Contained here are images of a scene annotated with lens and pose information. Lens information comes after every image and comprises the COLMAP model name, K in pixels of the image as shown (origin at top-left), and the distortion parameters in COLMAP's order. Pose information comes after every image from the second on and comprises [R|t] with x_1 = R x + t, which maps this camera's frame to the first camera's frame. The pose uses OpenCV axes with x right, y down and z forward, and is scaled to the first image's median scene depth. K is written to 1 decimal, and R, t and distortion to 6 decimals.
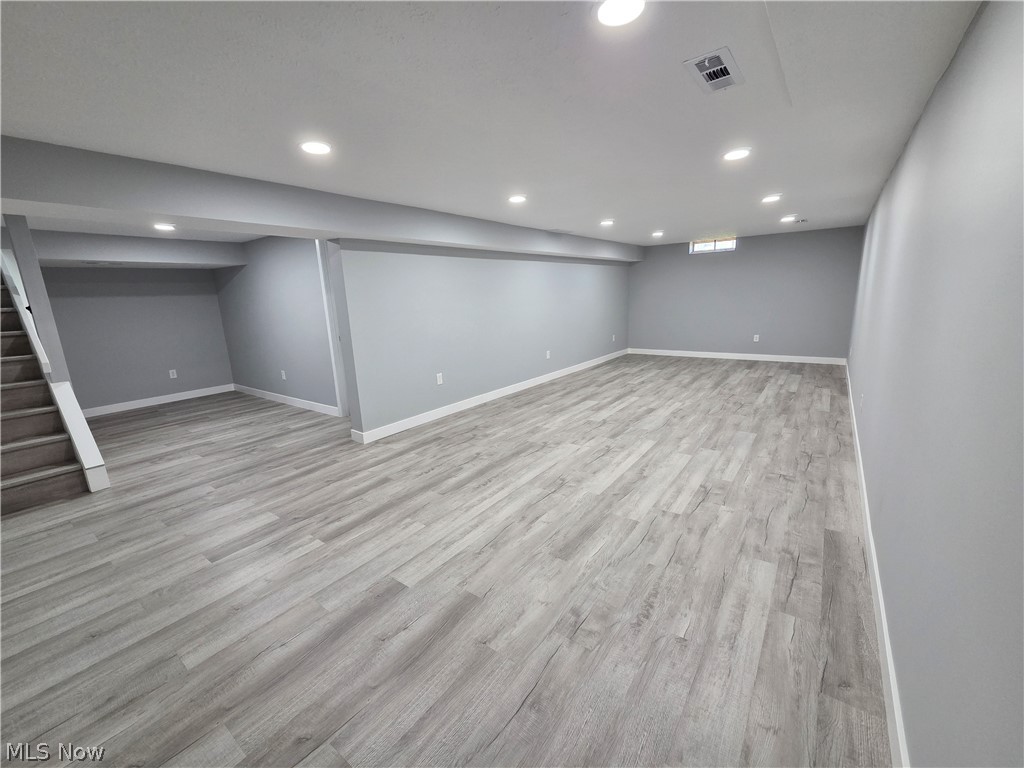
lens RADIAL K [[418.0, 0, 508.7], [0, 418.0, 383.1], [0, 0, 1]] dist [0.000175, 0.000398]
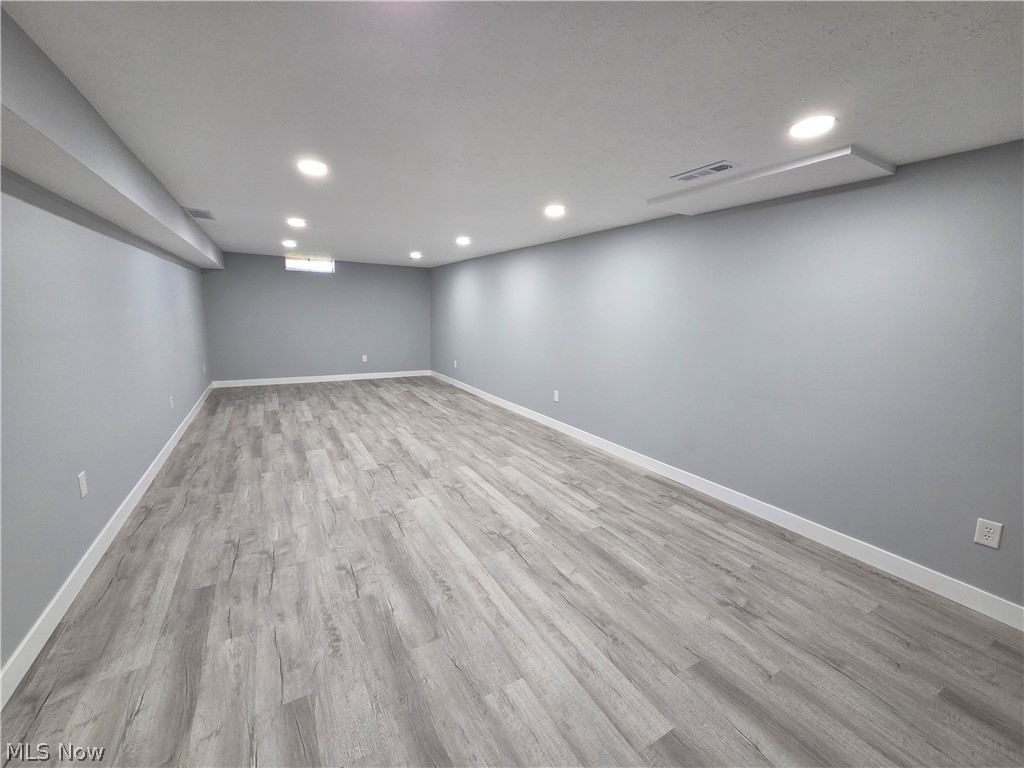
lens RADIAL K [[418.0, 0, 509.1], [0, 418.0, 391.8], [0, 0, 1]] dist [0.000175, 0.000398]
pose [[0.386766, -0.130234, 0.912936, -0.515235], [0.153091, 0.985308, 0.075701, -0.098137], [-0.909382, 0.110484, 0.401021, 0.504434]]
